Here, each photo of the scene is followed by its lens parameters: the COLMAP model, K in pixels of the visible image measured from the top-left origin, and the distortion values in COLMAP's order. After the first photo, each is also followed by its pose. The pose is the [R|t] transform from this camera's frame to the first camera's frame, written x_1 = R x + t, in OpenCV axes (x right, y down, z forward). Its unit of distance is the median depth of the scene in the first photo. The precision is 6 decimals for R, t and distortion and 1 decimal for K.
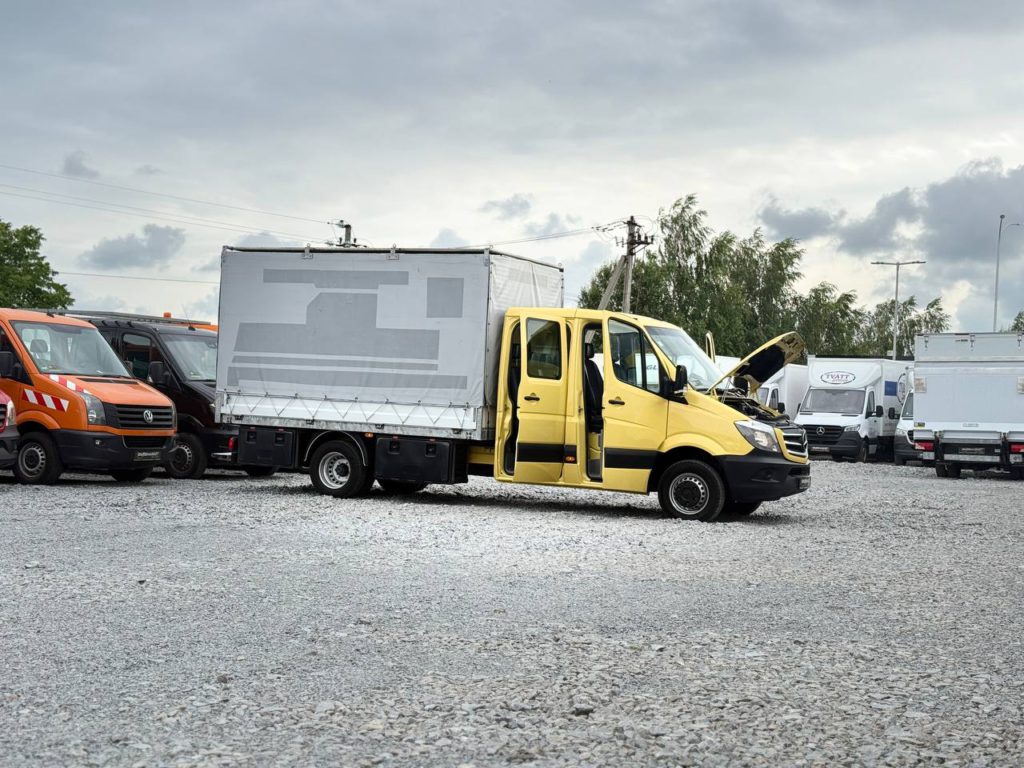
lens RADIAL K [[1435.8, 0, 508.5], [0, 1435.8, 407.7], [0, 0, 1]] dist [0.095110, 0.037325]
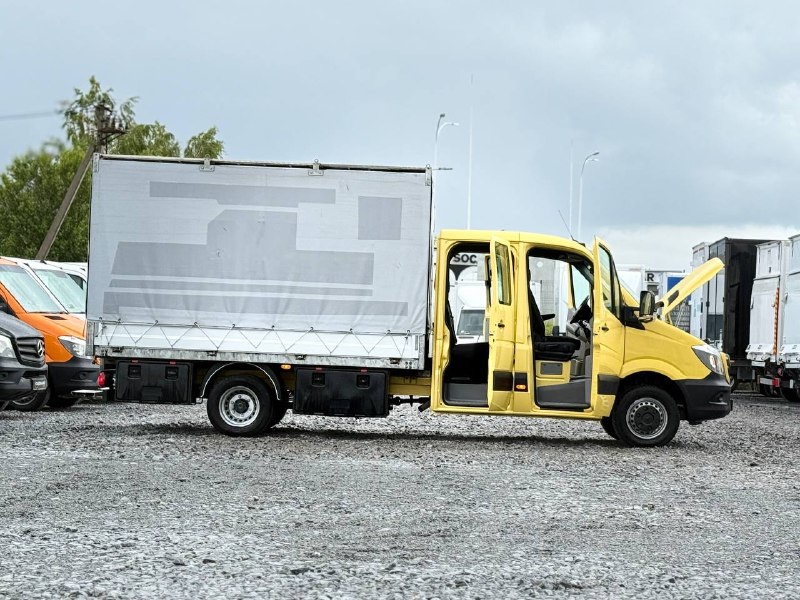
lens RADIAL K [[1121.7, 0, 397.3], [0, 1121.7, 318.5], [0, 0, 1]] dist [0.095110, 0.037325]
pose [[0.920361, -0.007197, 0.391004, -0.313649], [0.010429, 0.999927, -0.006142, -0.006483], [-0.390932, 0.009731, 0.920368, 0.316843]]
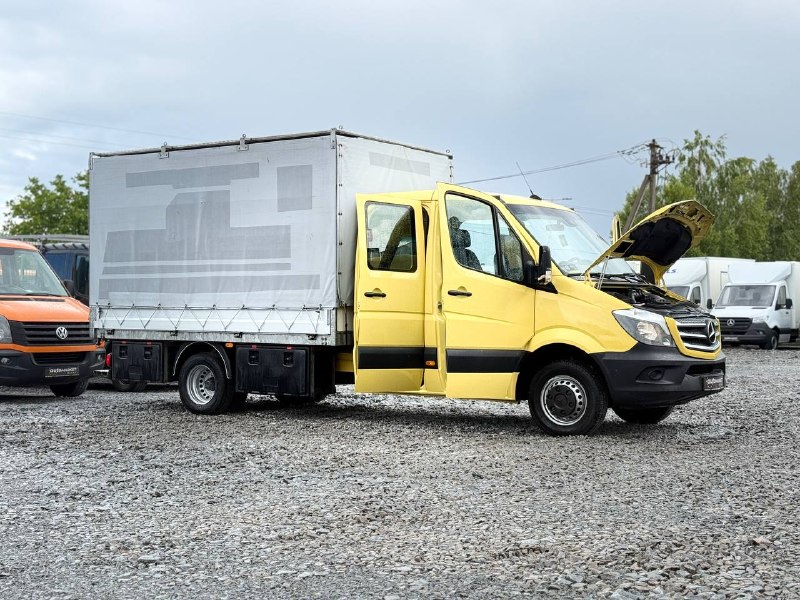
lens RADIAL K [[1145.6, 0, 391.4], [0, 1145.6, 300.3], [0, 0, 1]] dist [0.085618, -0.022010]
pose [[0.982561, -0.045583, -0.180266, 0.137882], [0.041946, 0.998833, -0.023939, 0.012498], [0.181147, 0.015960, 0.983326, 0.303712]]
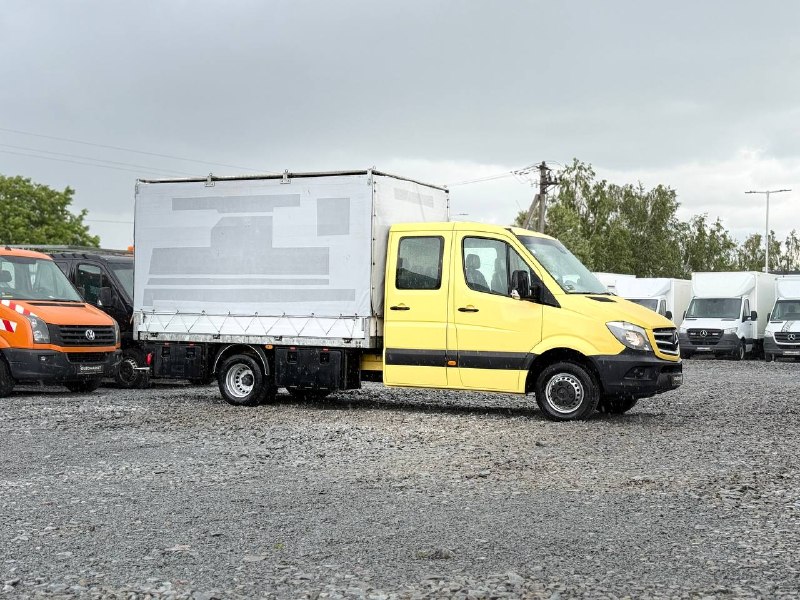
lens RADIAL K [[1143.2, 0, 396.0], [0, 1143.2, 282.4], [0, 0, 1]] dist [0.091129, -0.072042]
pose [[0.998122, -0.032703, -0.051801, 0.044680], [0.030693, 0.998762, -0.039136, 0.007386], [0.053017, 0.037473, 0.997890, 0.145770]]
